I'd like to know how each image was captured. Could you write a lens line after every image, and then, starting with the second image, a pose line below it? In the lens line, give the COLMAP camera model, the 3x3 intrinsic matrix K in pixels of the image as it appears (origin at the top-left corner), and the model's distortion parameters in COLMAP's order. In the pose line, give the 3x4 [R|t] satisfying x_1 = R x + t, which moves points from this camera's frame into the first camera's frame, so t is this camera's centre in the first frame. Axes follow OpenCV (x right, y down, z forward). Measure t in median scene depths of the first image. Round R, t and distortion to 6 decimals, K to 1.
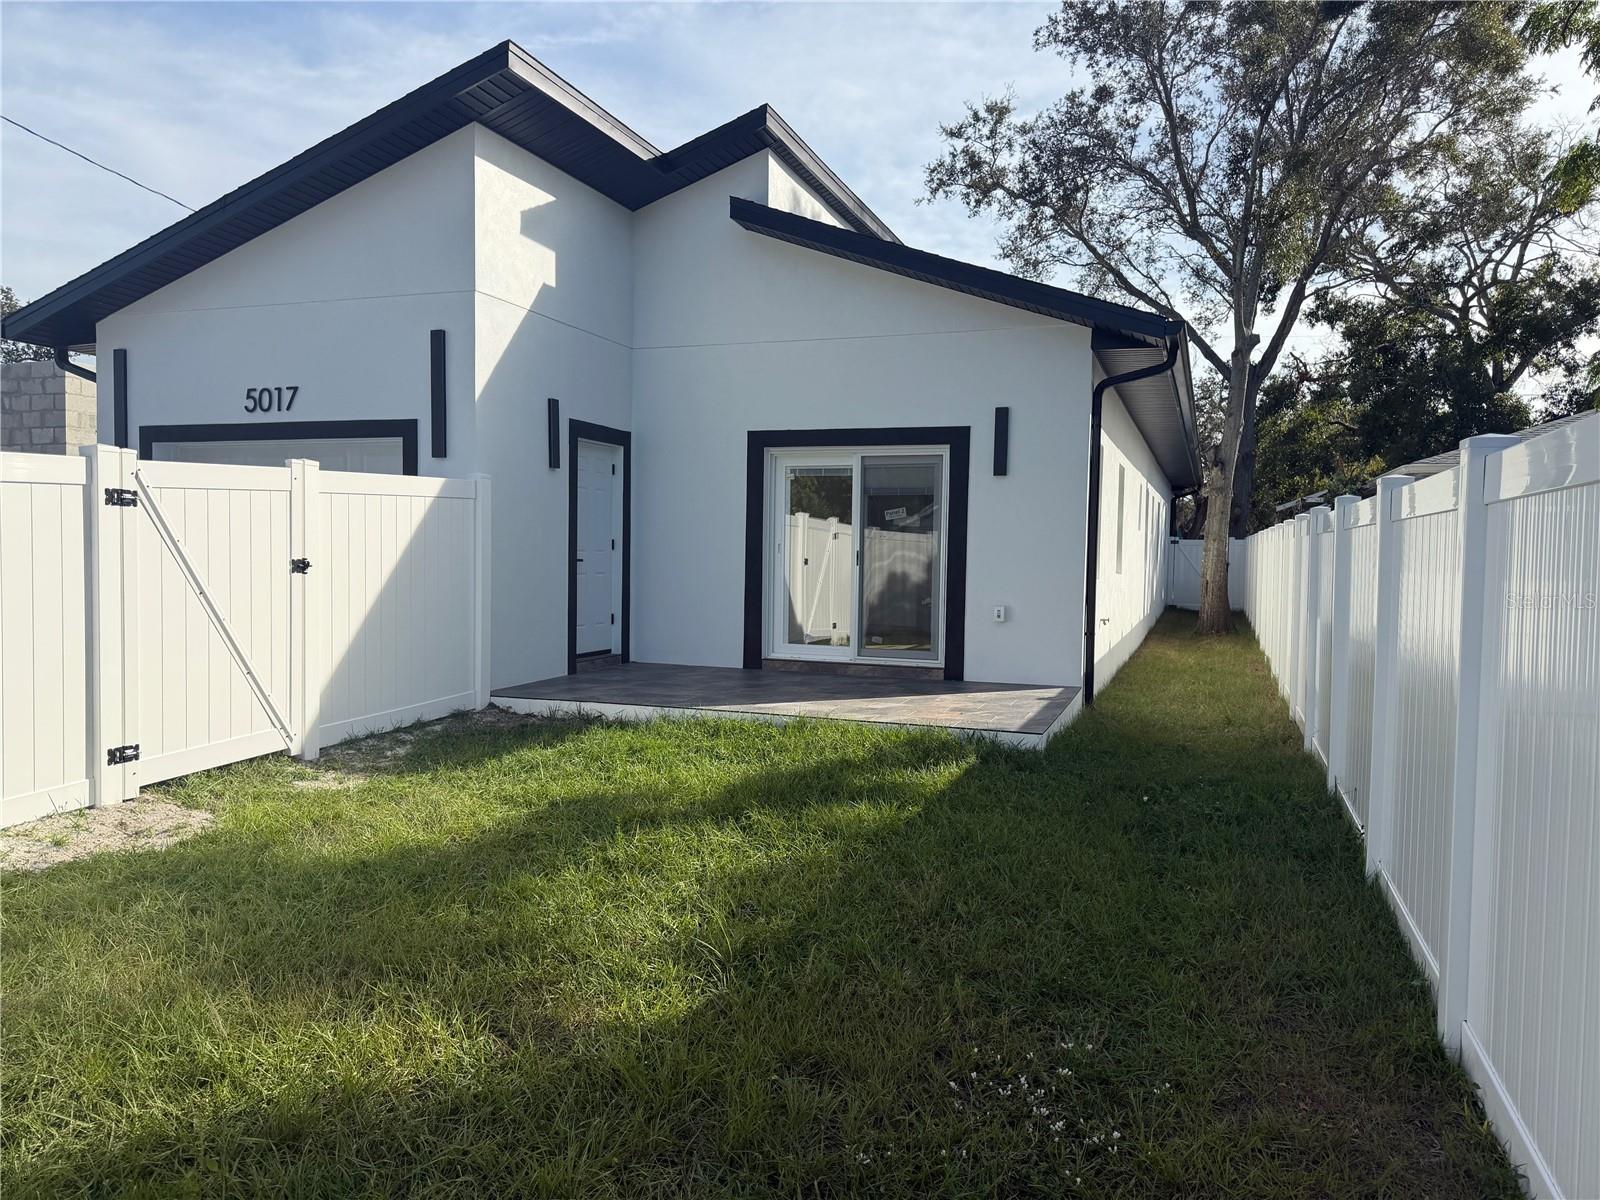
lens RADIAL K [[1094.4, 0, 800.0], [0, 1094.4, 600.0], [0, 0, 1]] dist [0.040431, -0.057102]
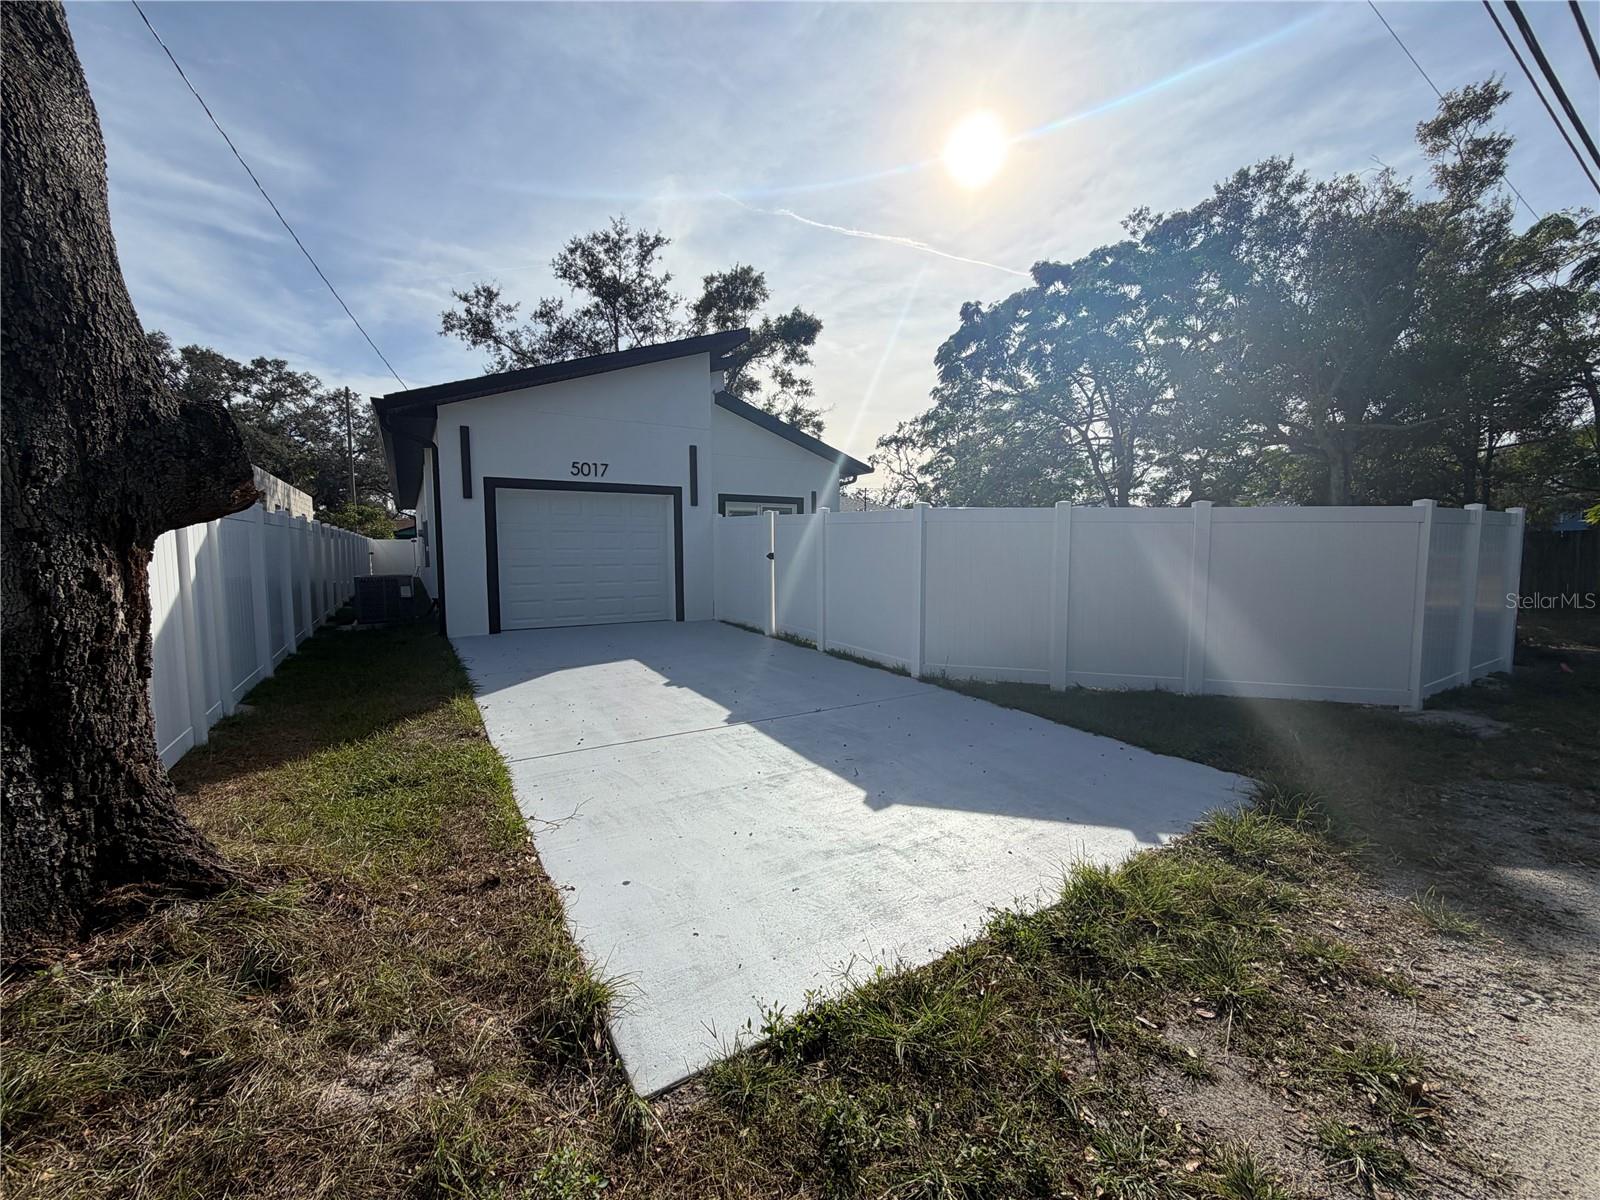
lens RADIAL K [[619.6, 0, 800.0], [0, 619.6, 600.0], [0, 0, 1]] dist [-0.009434, 0.000043]
pose [[0.622123, -0.085060, 0.778285, -1.005634], [0.053615, 0.996376, 0.066038, -0.011655], [-0.781081, 0.000643, 0.624429, 0.066093]]
